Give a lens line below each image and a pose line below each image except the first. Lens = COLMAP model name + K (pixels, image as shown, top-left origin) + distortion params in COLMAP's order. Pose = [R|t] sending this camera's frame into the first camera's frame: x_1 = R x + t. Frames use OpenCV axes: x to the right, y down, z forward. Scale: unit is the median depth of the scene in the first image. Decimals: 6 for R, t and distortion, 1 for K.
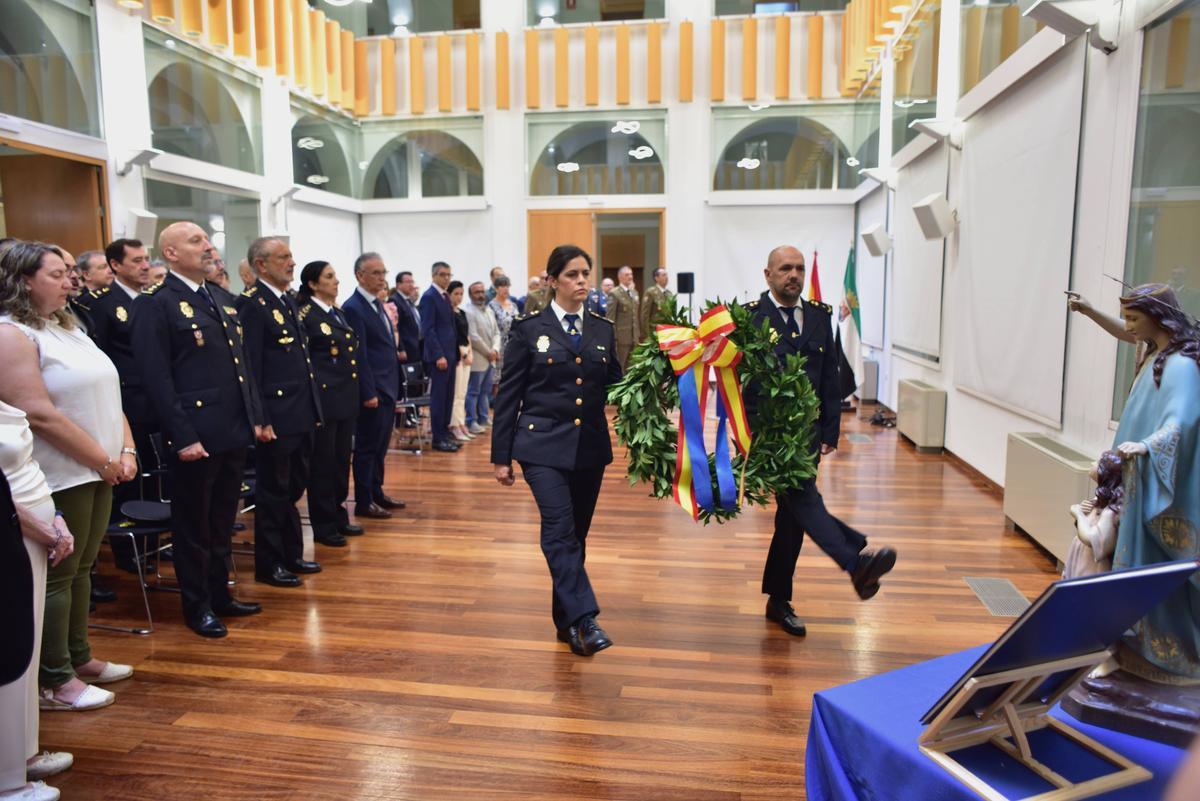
lens RADIAL K [[825.0, 0, 600.0], [0, 825.0, 400.5], [0, 0, 1]] dist [-0.084986, 0.075440]
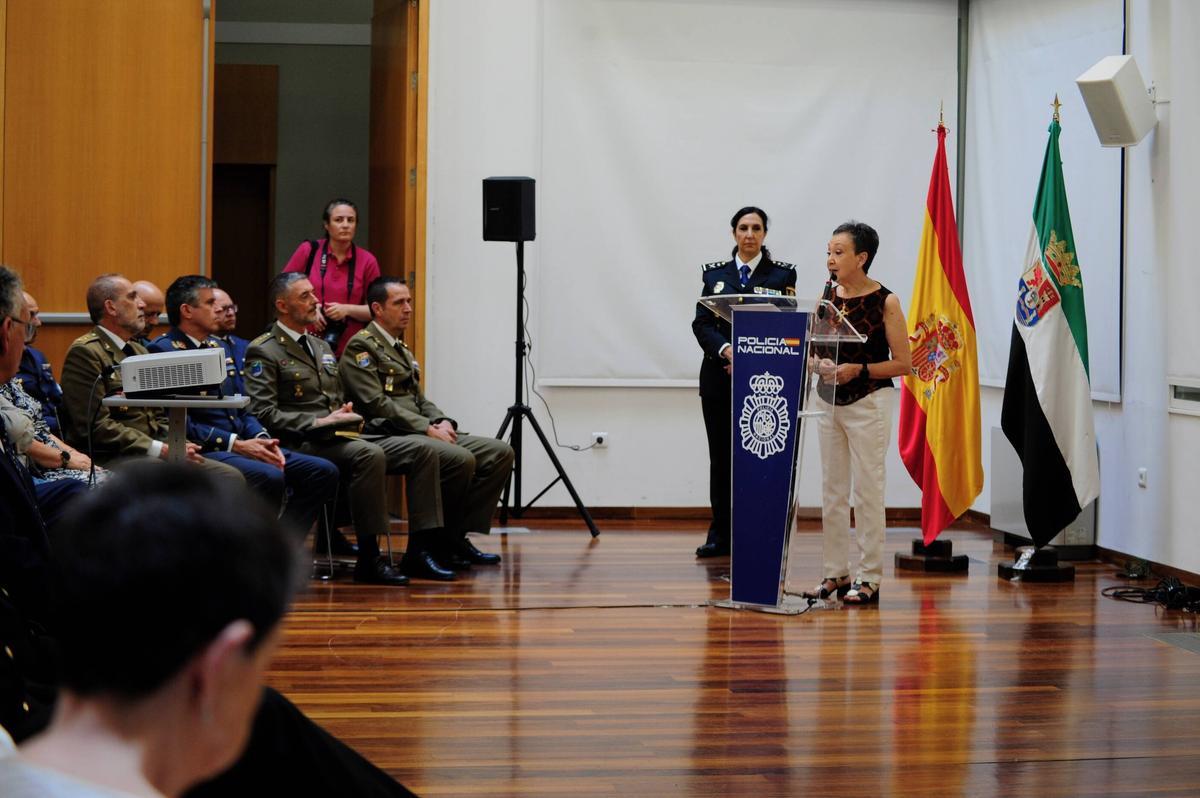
lens RADIAL K [[2561.8, 0, 600.0], [0, 2561.8, 399.0], [0, 0, 1]] dist [-0.245181, -0.311885]
pose [[0.947930, 0.002788, 0.318467, -0.277925], [0.022360, 0.996912, -0.075283, 0.017038], [-0.317694, 0.078484, 0.944940, 0.031560]]
